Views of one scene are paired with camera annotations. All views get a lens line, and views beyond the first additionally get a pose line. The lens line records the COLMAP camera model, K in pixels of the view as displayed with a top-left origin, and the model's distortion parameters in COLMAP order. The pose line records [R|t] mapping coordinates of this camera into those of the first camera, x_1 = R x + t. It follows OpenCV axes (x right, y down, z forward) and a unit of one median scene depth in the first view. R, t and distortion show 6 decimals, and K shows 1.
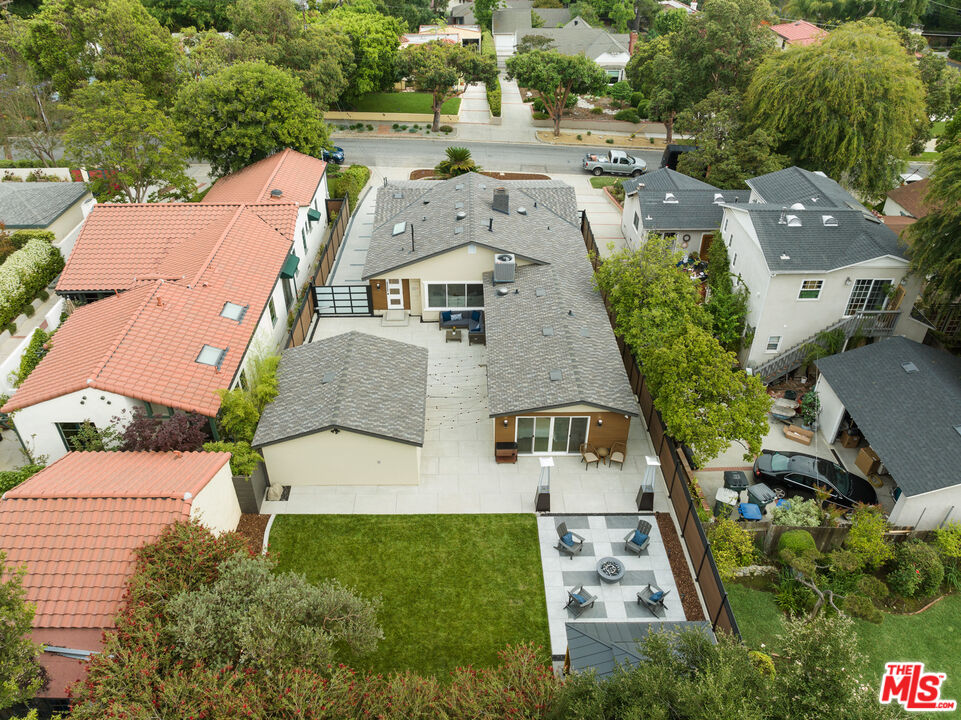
lens RADIAL K [[689.4, 0, 466.7], [0, 689.4, 379.0], [0, 0, 1]] dist [-0.038012, -0.002374]
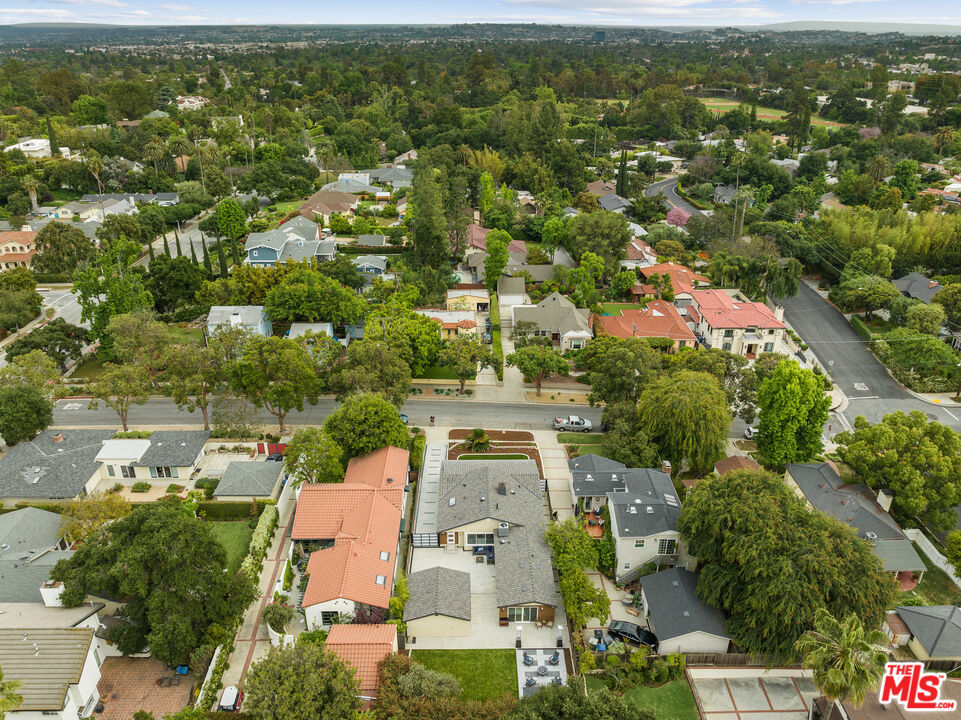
lens RADIAL K [[704.4, 0, 479.2], [0, 704.4, 376.6], [0, 0, 1]] dist [-0.033620, -0.000032]
pose [[0.999961, 0.000575, 0.008835, -0.045495], [0.000917, 0.985802, -0.167911, -0.290669], [-0.008806, 0.167912, 0.985763, -1.386185]]
